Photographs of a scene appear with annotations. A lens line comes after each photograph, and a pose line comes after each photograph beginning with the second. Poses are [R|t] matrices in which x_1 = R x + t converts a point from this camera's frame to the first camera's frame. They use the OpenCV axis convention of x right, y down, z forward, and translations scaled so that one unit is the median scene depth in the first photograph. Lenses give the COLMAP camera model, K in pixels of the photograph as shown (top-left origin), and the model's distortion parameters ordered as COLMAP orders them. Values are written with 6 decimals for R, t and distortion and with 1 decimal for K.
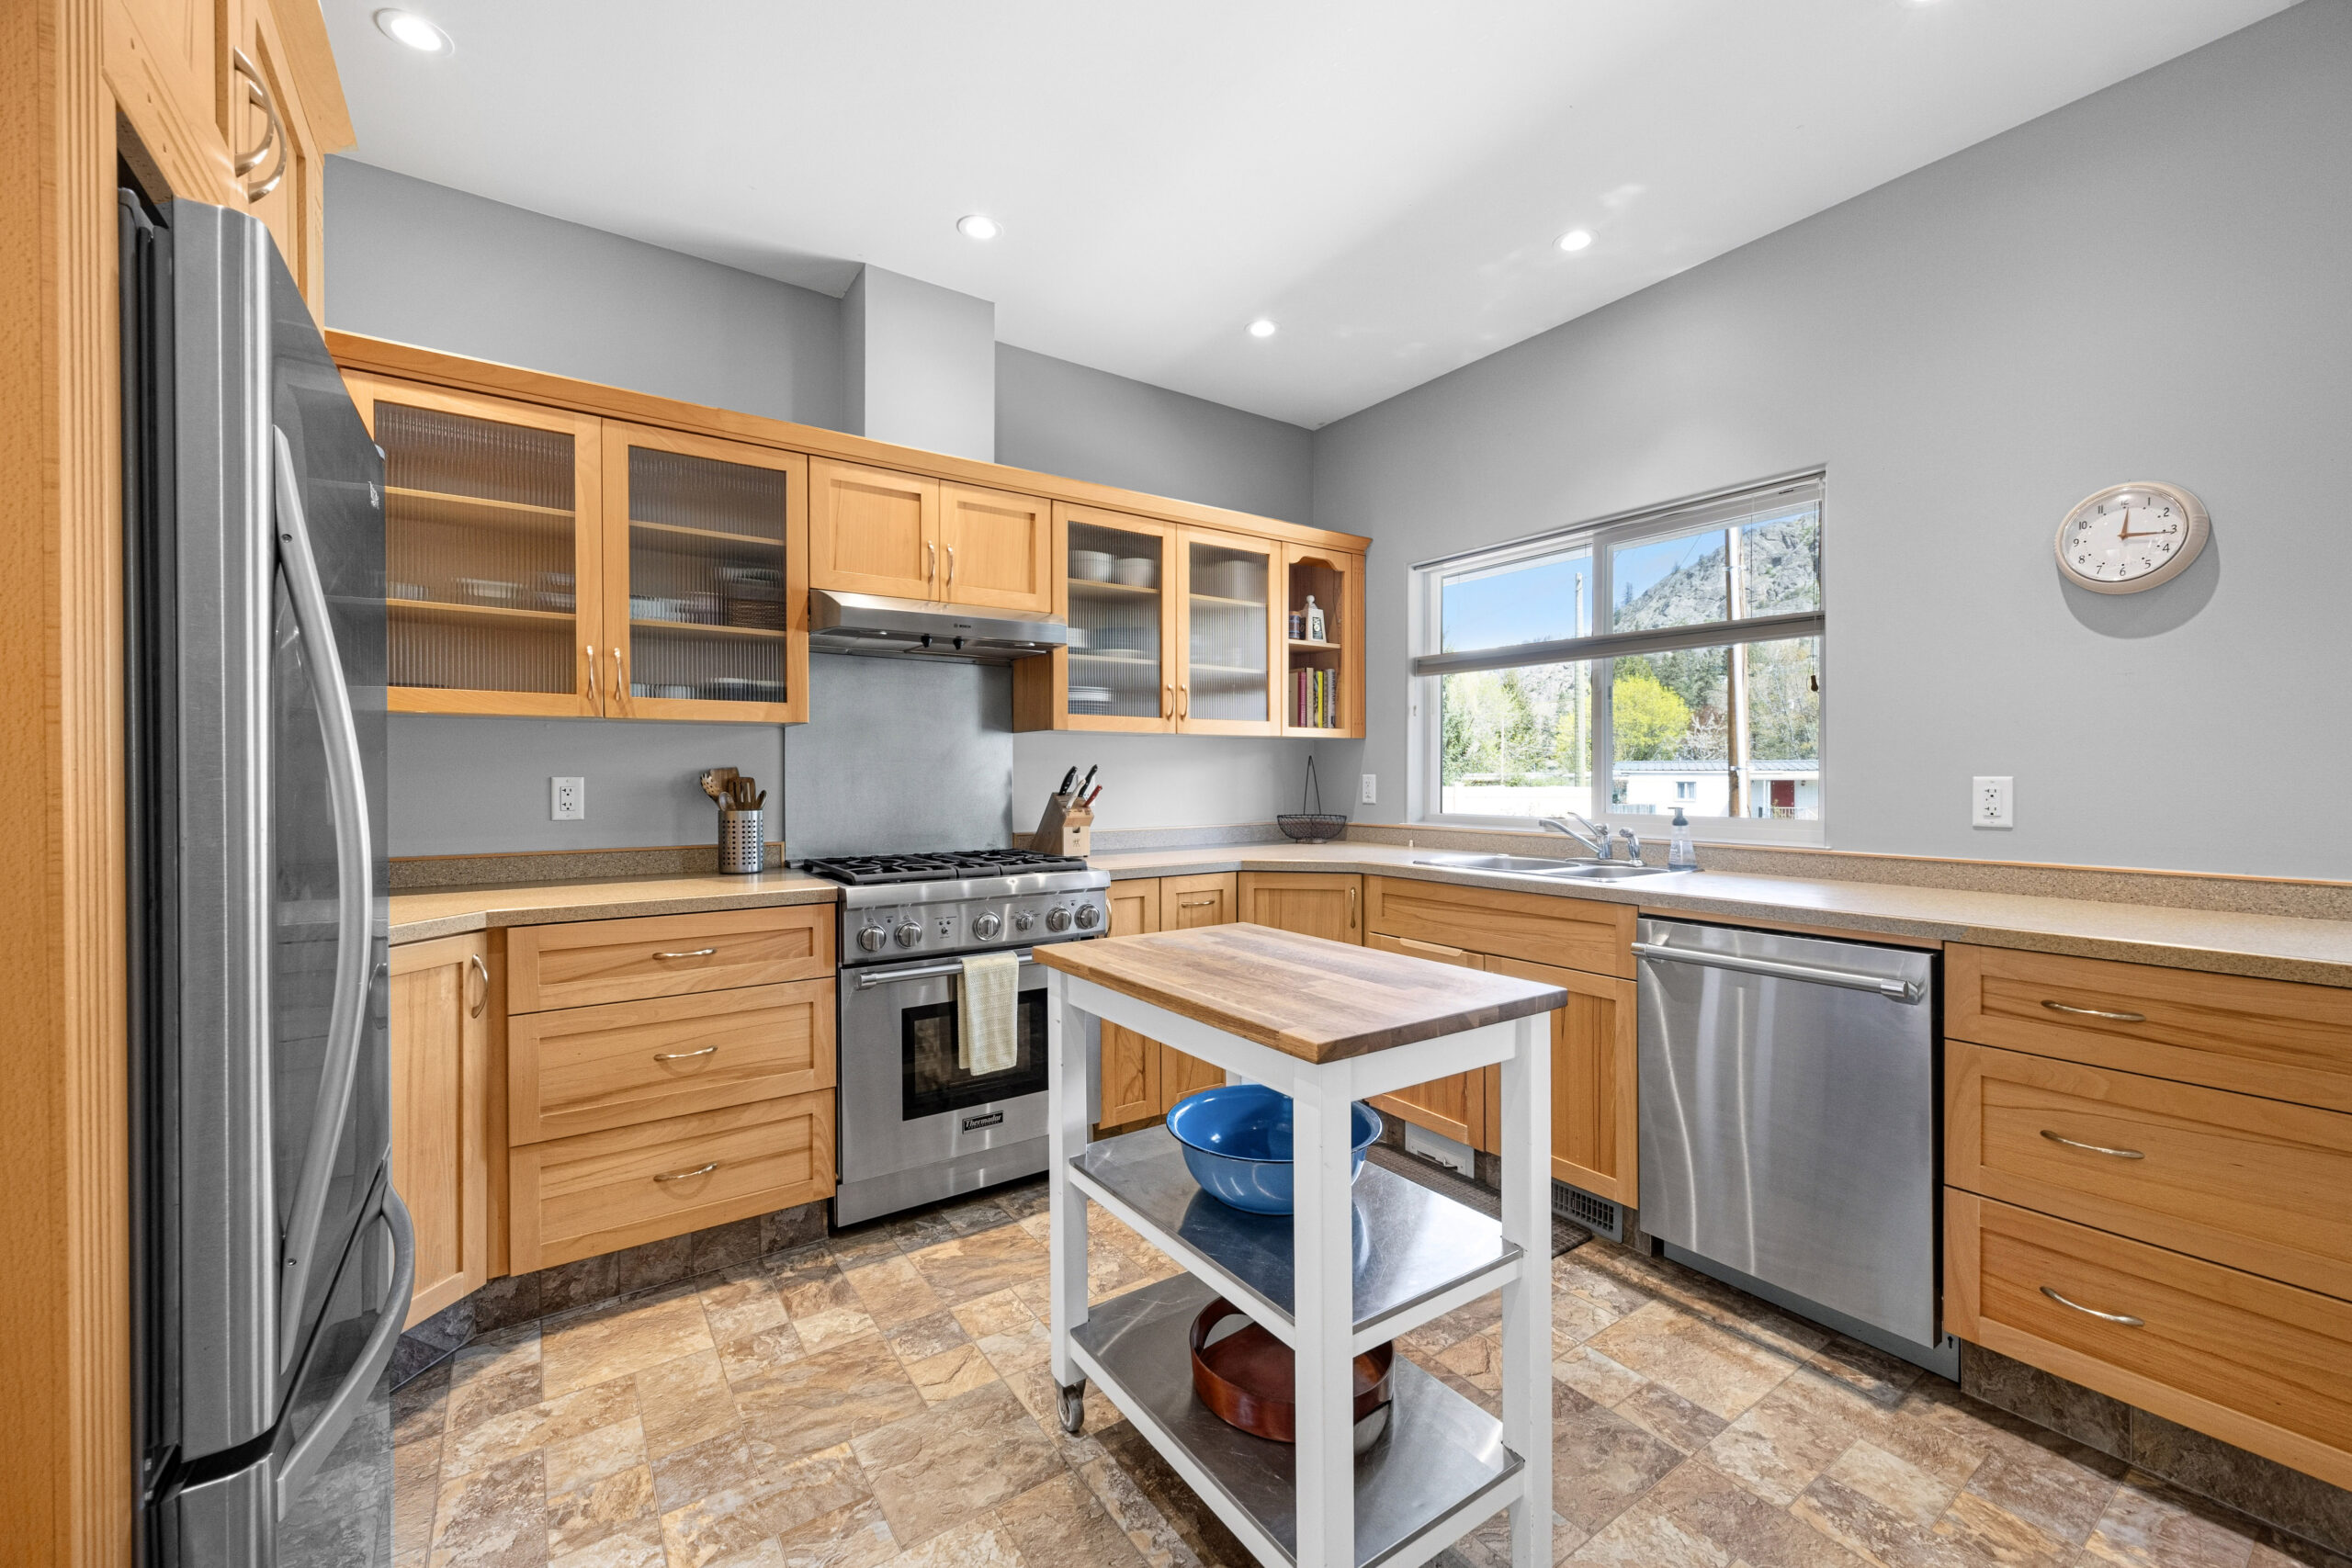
lens RADIAL K [[951.3, 0, 1182.6], [0, 951.3, 784.9], [0, 0, 1]] dist [0.003559, -0.000047]
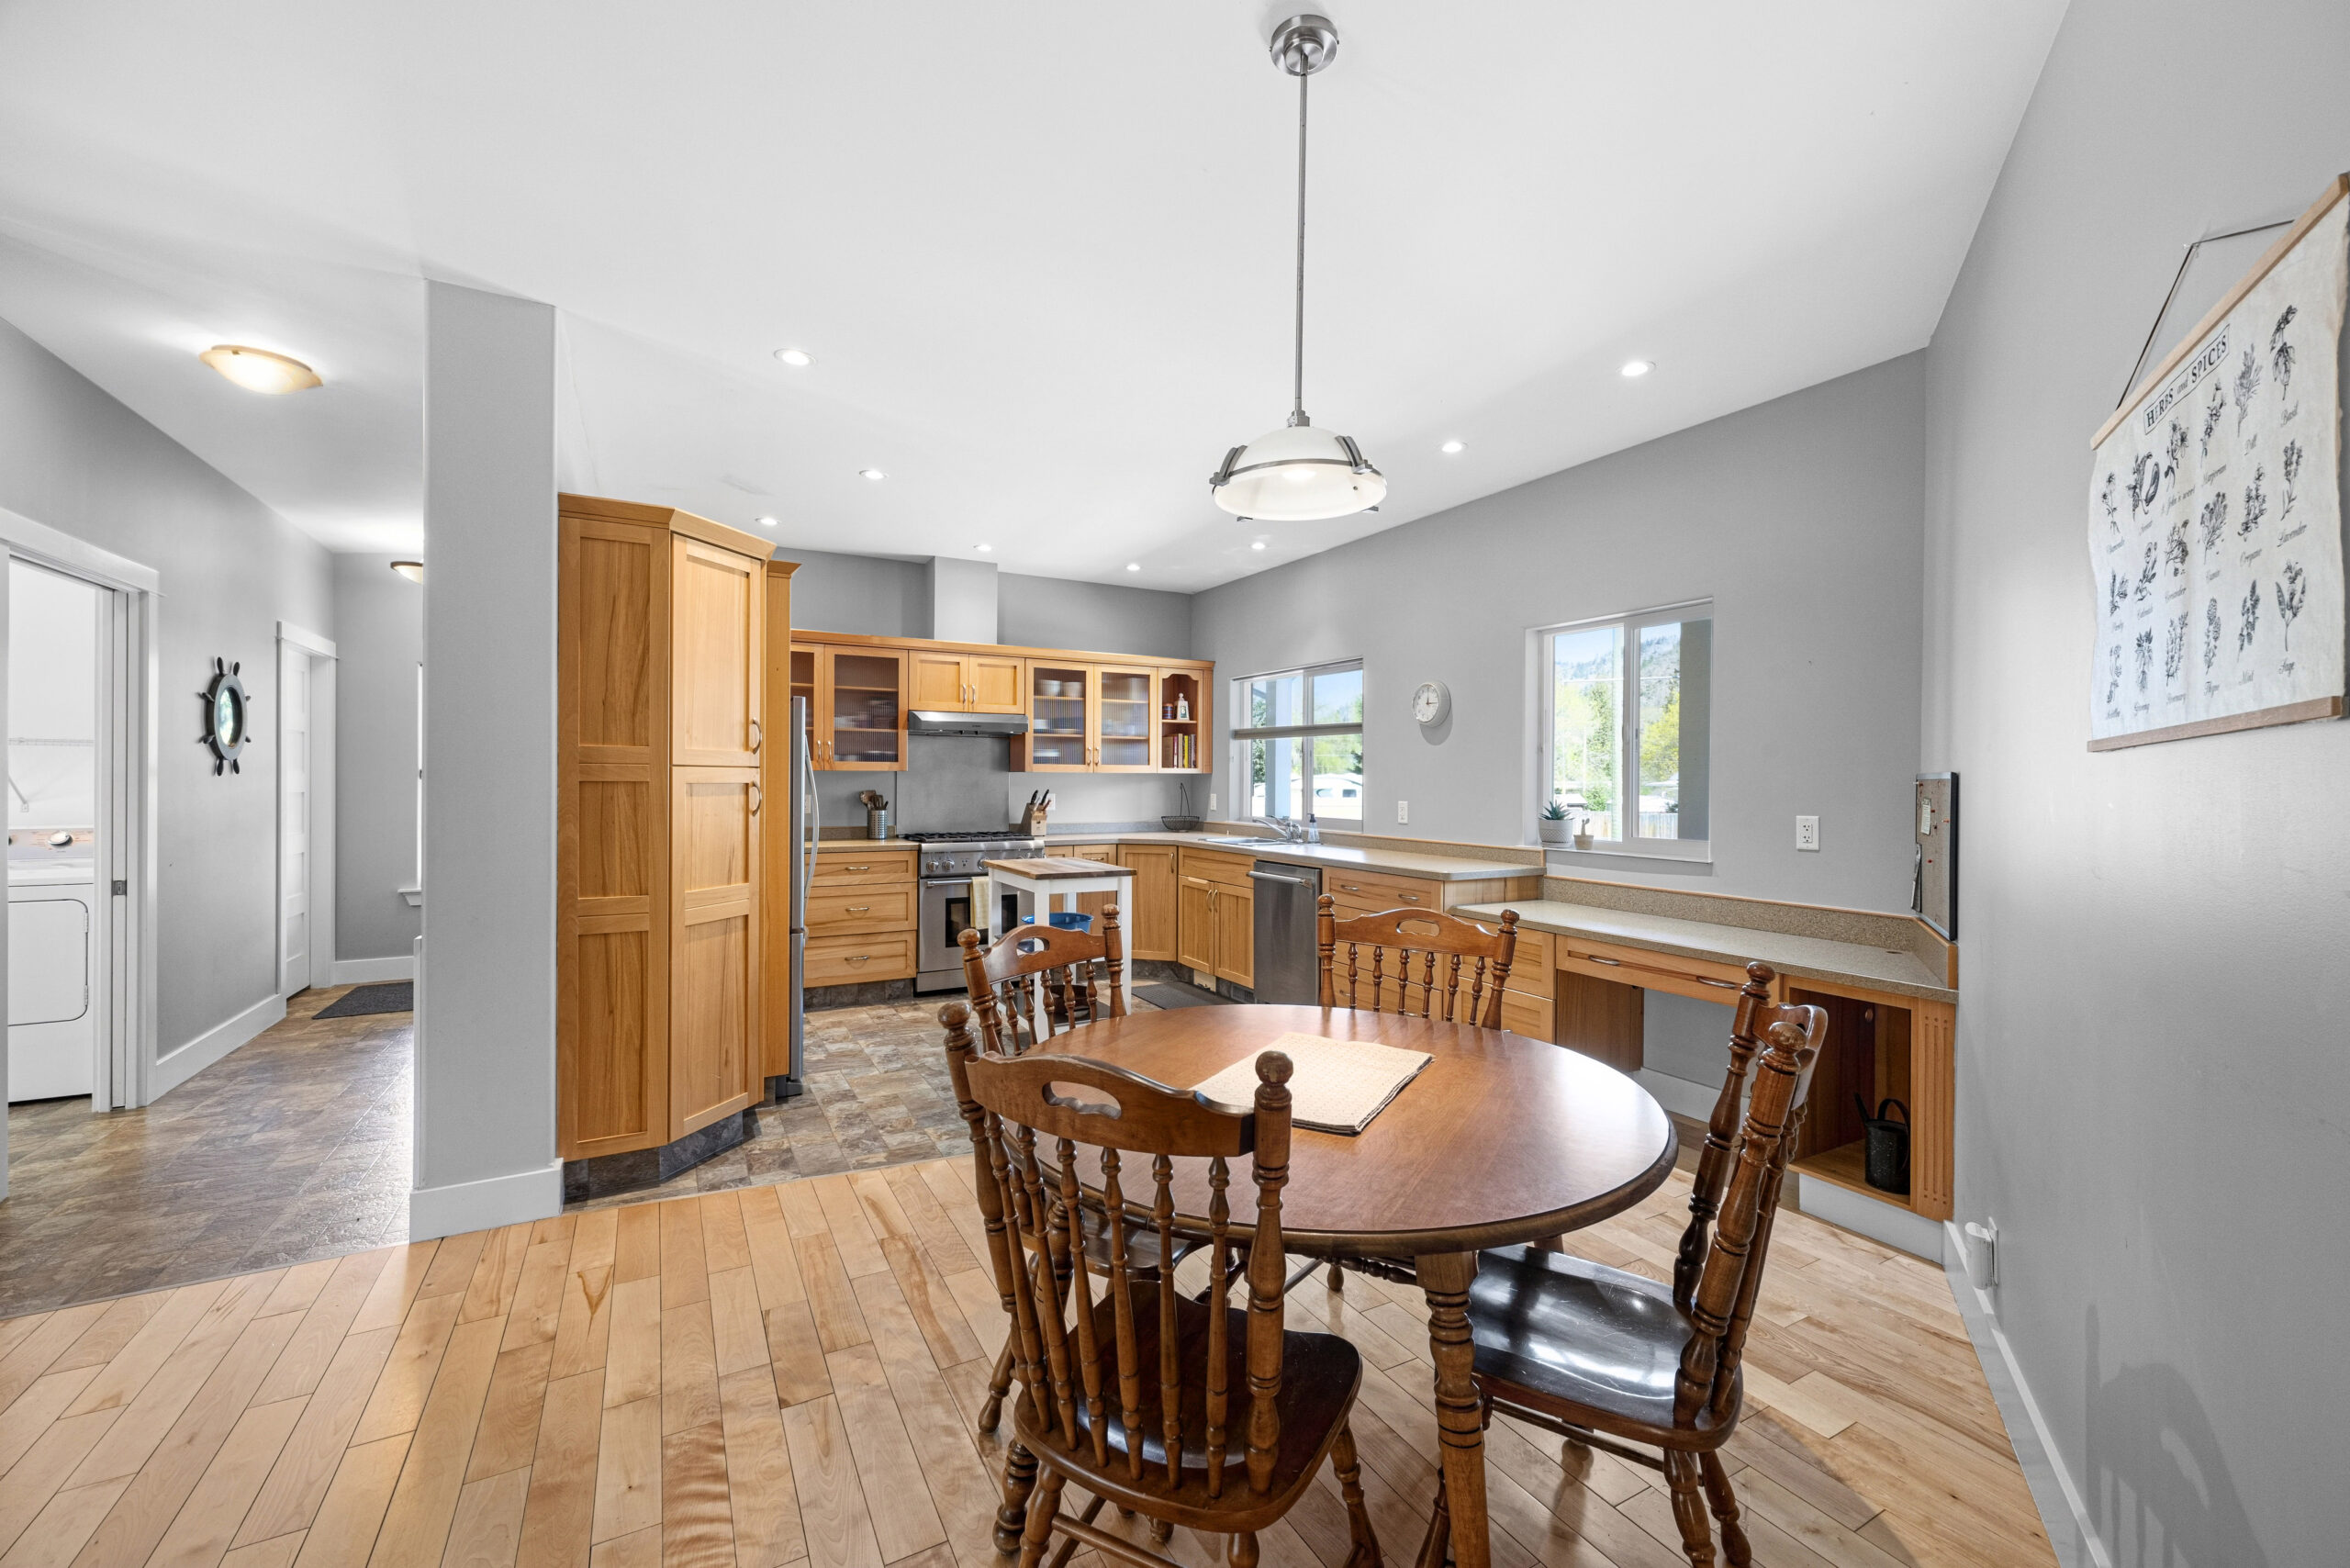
lens RADIAL K [[974.8, 0, 1187.5], [0, 974.8, 786.1], [0, 0, 1]] dist [0.000458, -0.000061]
pose [[0.994928, 0.007897, -0.100278, 0.531249], [-0.008316, 0.999958, -0.003764, -0.030038], [0.100244, 0.004579, 0.994952, -1.309439]]
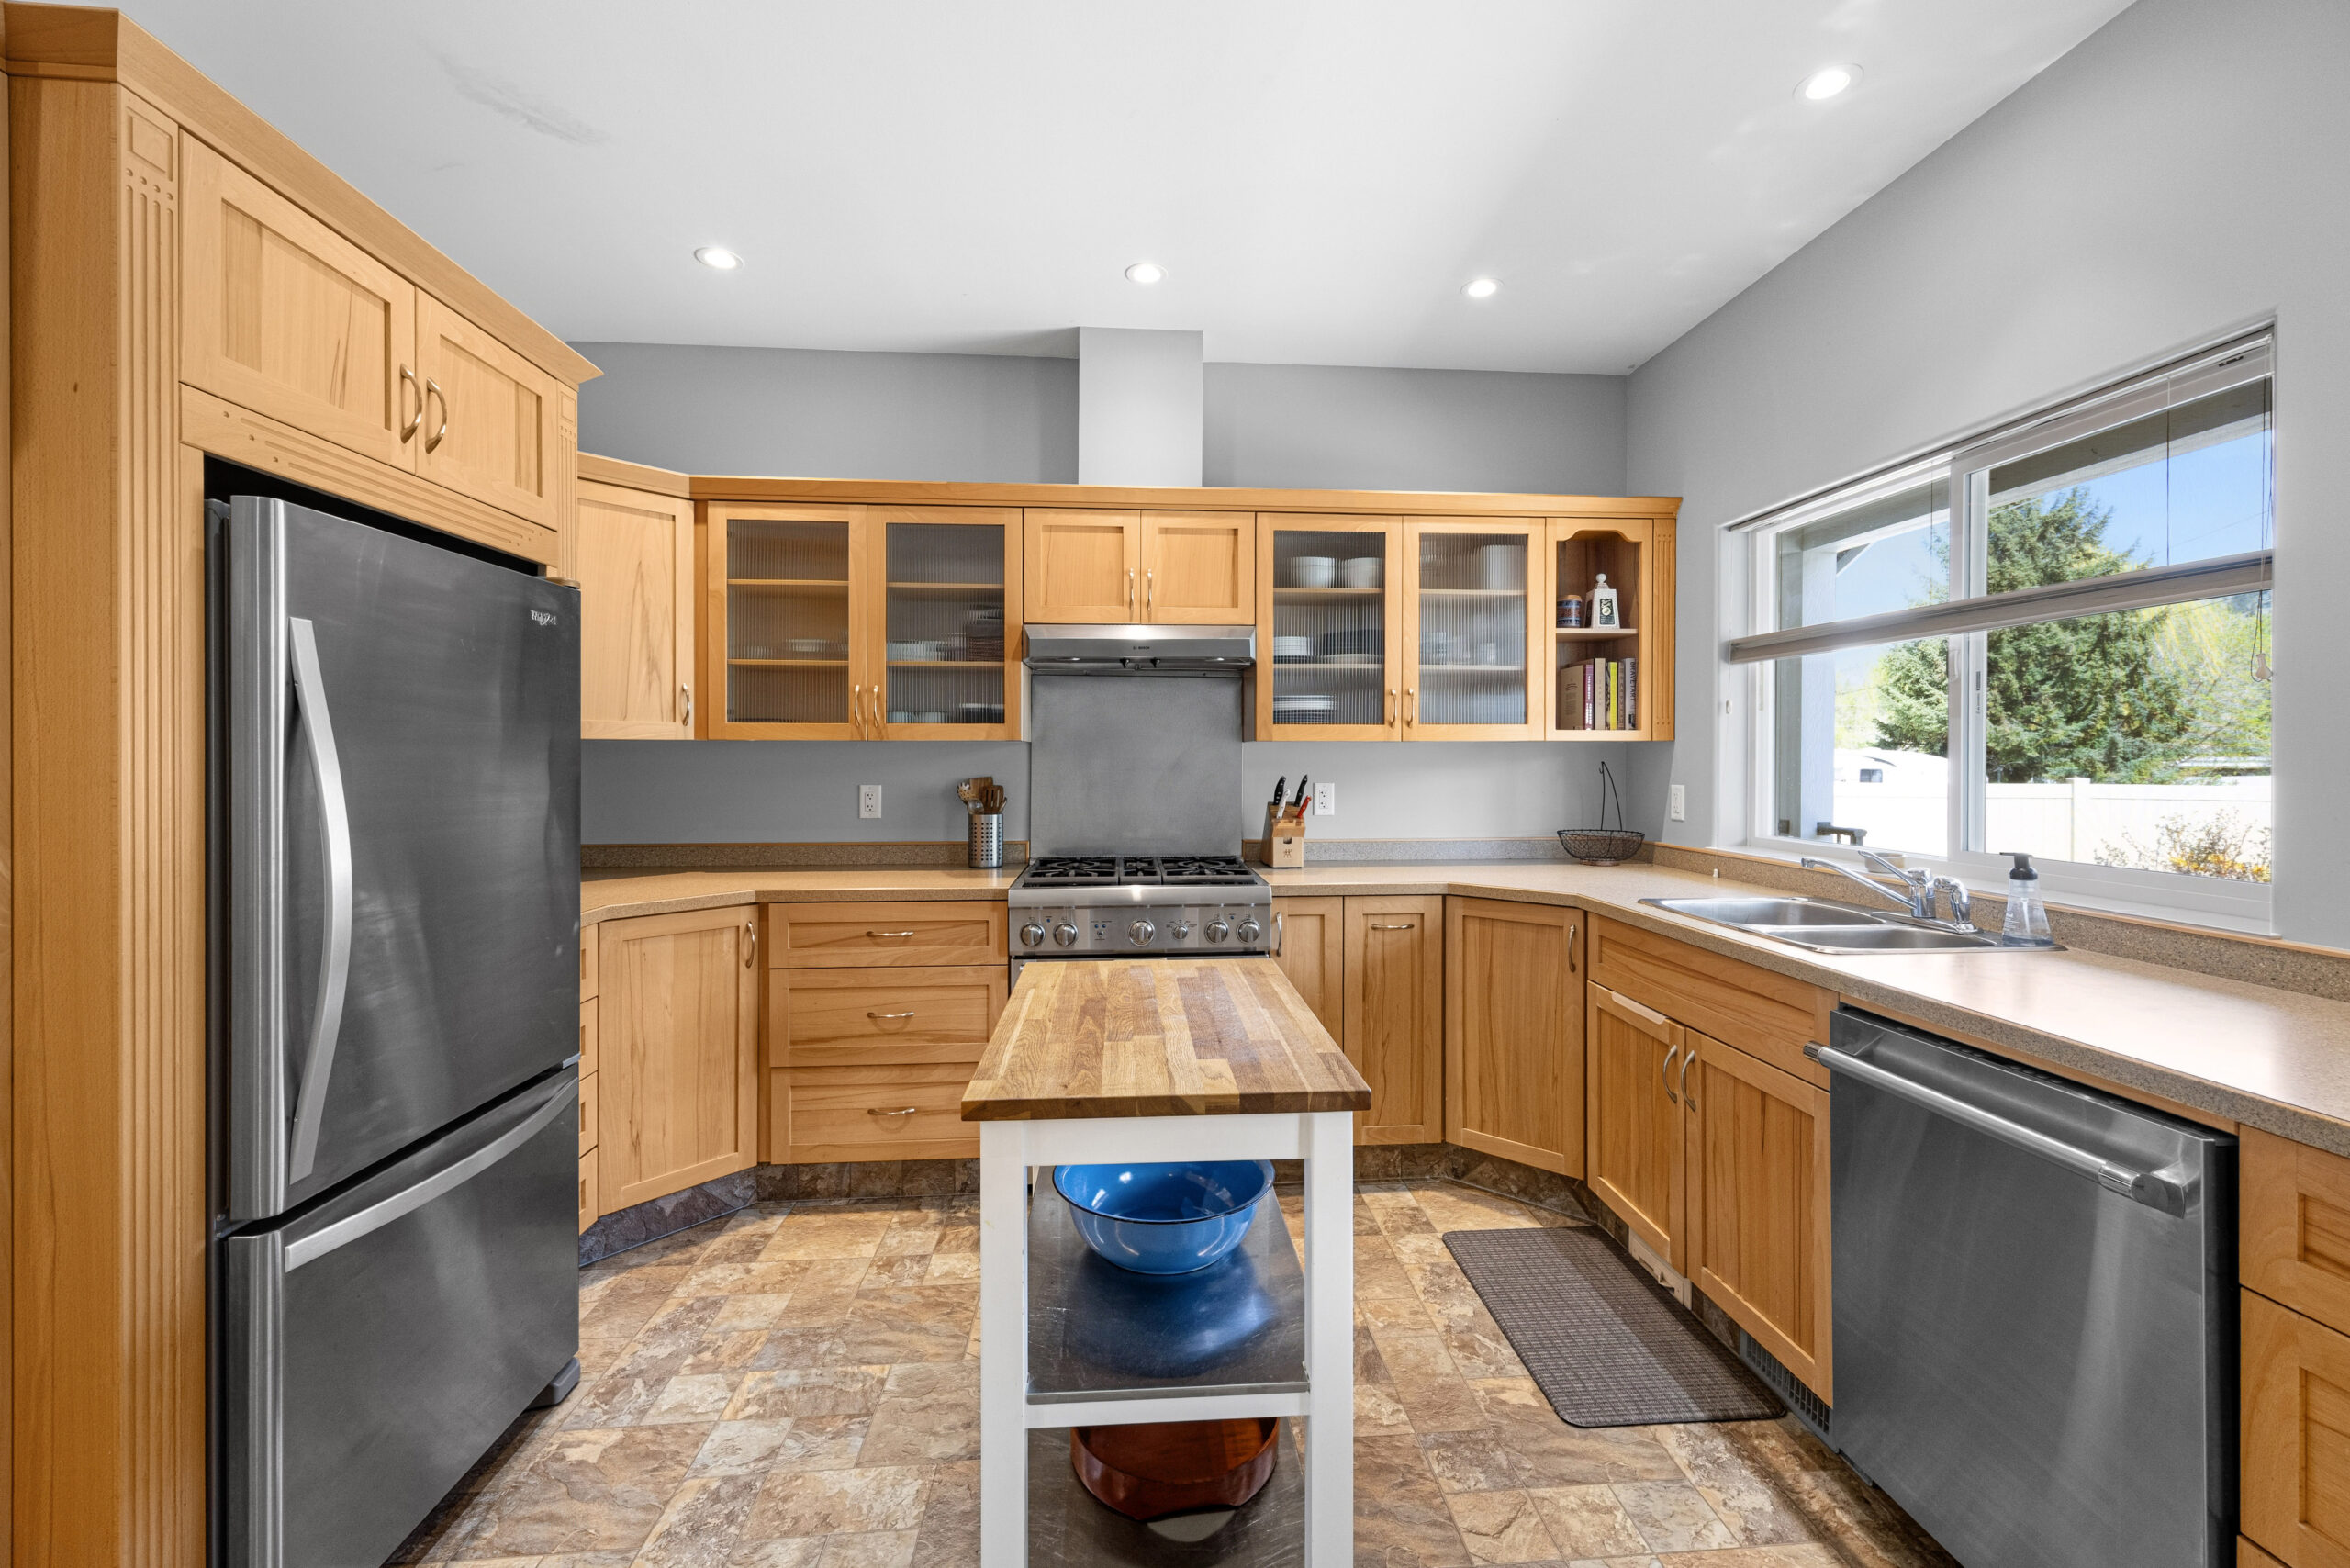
lens RADIAL K [[961.2, 0, 1187.9], [0, 961.2, 763.7], [0, 0, 1]] dist [0.002090, -0.000237]
pose [[0.860153, 0.005178, -0.510010, 0.411259], [-0.006879, 0.999975, -0.001451, -0.040602], [0.509990, 0.004756, 0.860167, 0.115096]]
